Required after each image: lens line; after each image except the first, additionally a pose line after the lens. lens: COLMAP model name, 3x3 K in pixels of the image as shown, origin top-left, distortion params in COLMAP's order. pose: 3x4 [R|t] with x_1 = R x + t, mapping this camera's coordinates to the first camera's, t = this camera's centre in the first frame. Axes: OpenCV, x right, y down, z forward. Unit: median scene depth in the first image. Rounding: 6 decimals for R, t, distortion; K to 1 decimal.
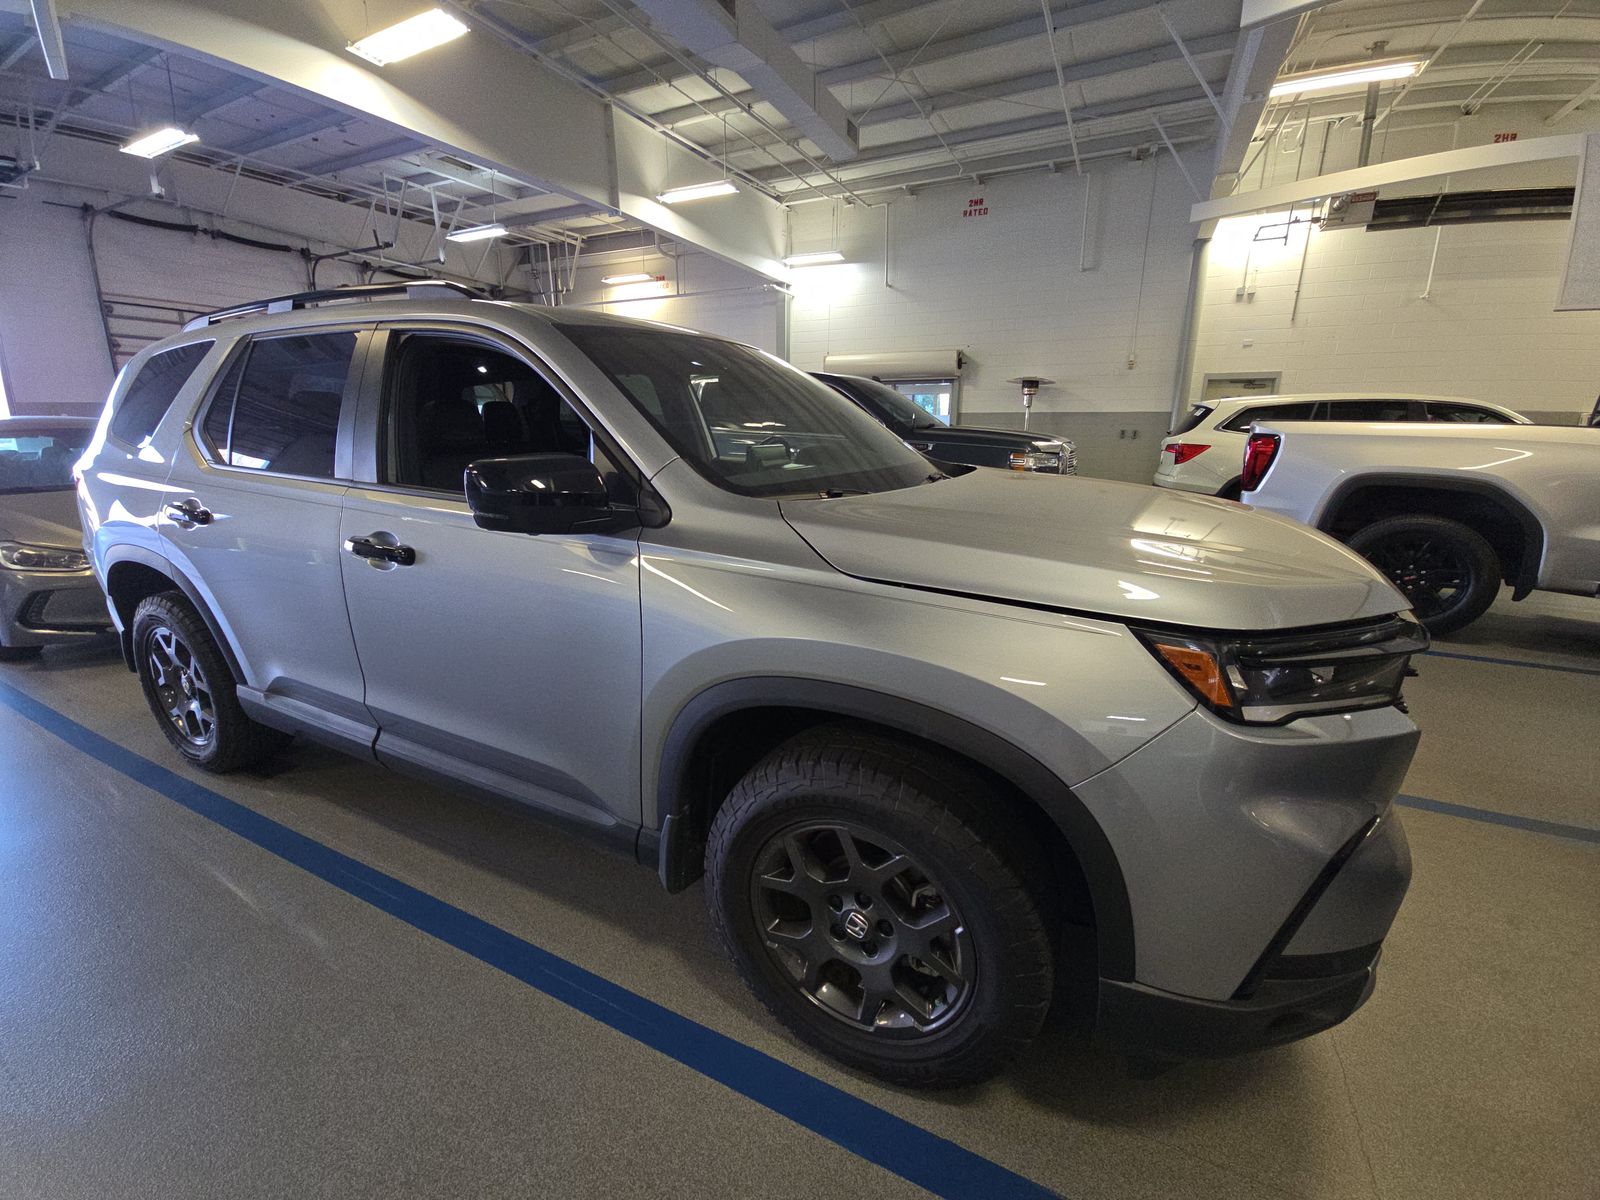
lens RADIAL K [[598.5, 0, 839.9], [0, 598.5, 597.3], [0, 0, 1]] dist [0.000213, -0.010008]
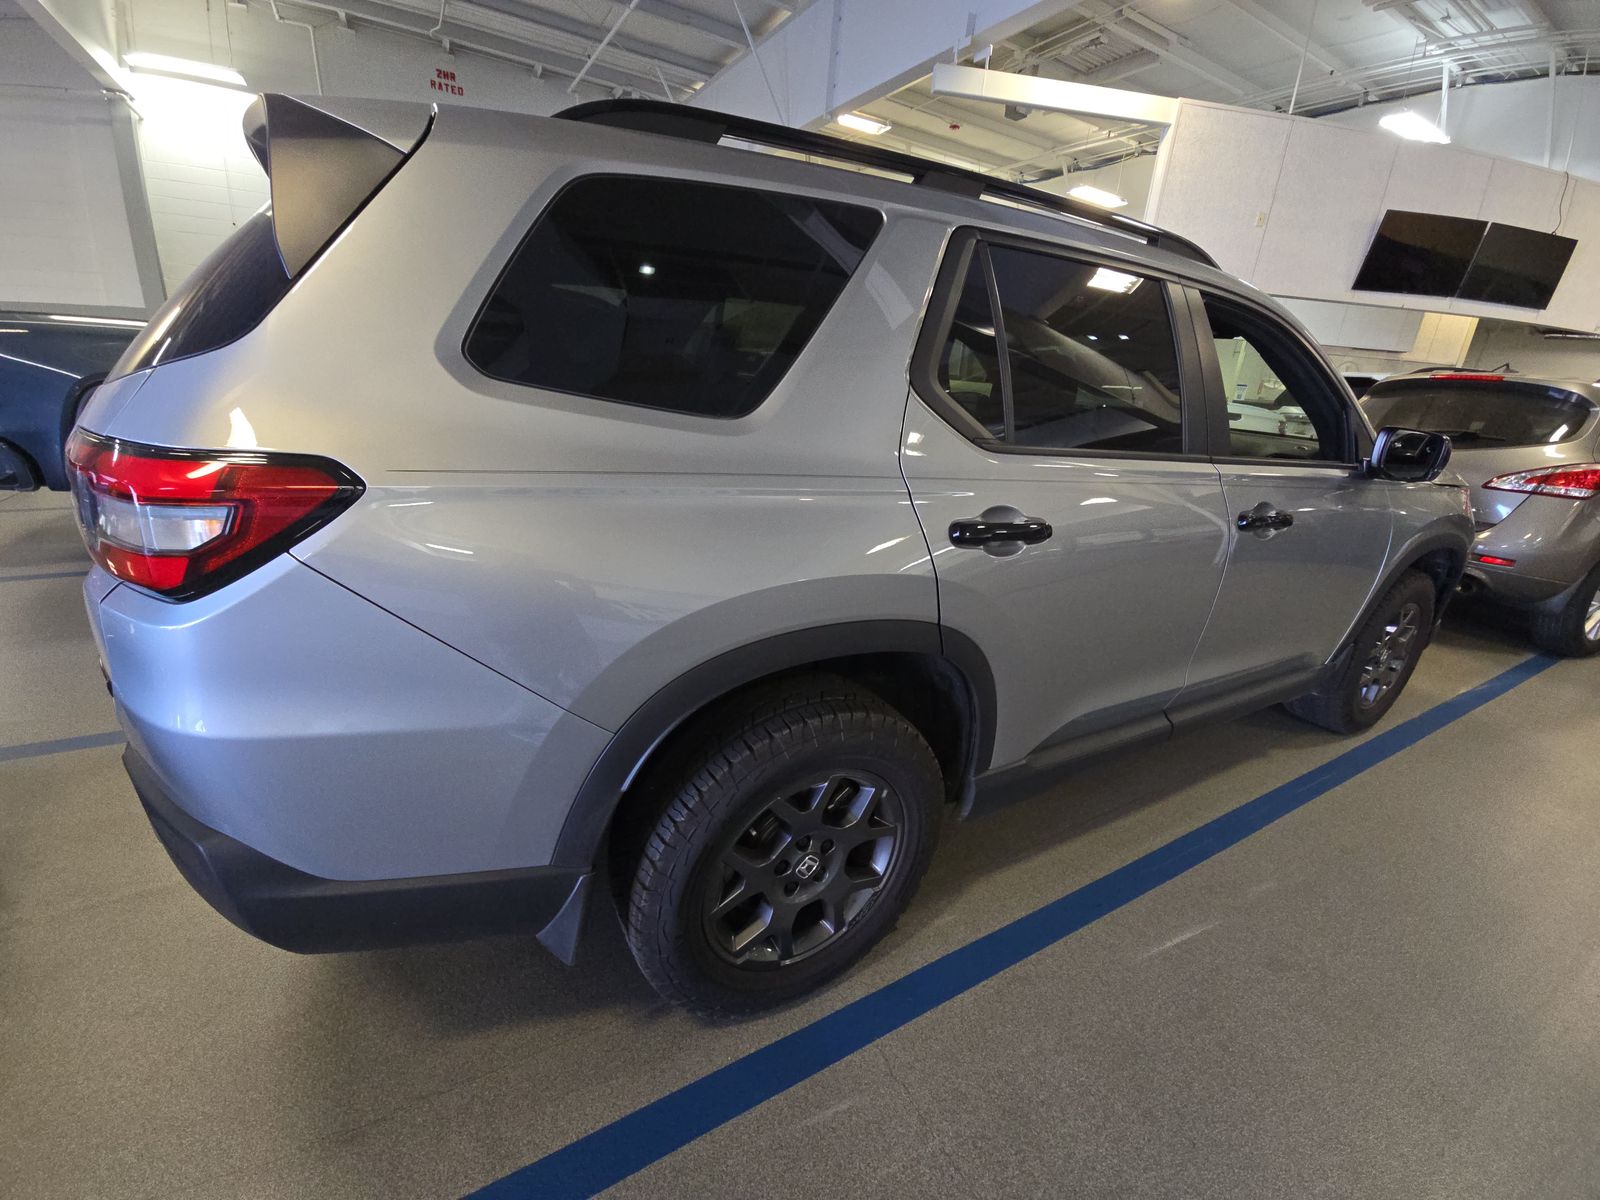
lens RADIAL K [[636.0, 0, 781.5], [0, 636.0, 585.8], [0, 0, 1]] dist [0.012374, -0.017499]
pose [[0.594151, -0.198690, 0.779427, -0.776090], [0.148611, 0.979445, 0.136393, -0.080287], [-0.790506, 0.034793, 0.611465, 0.346875]]
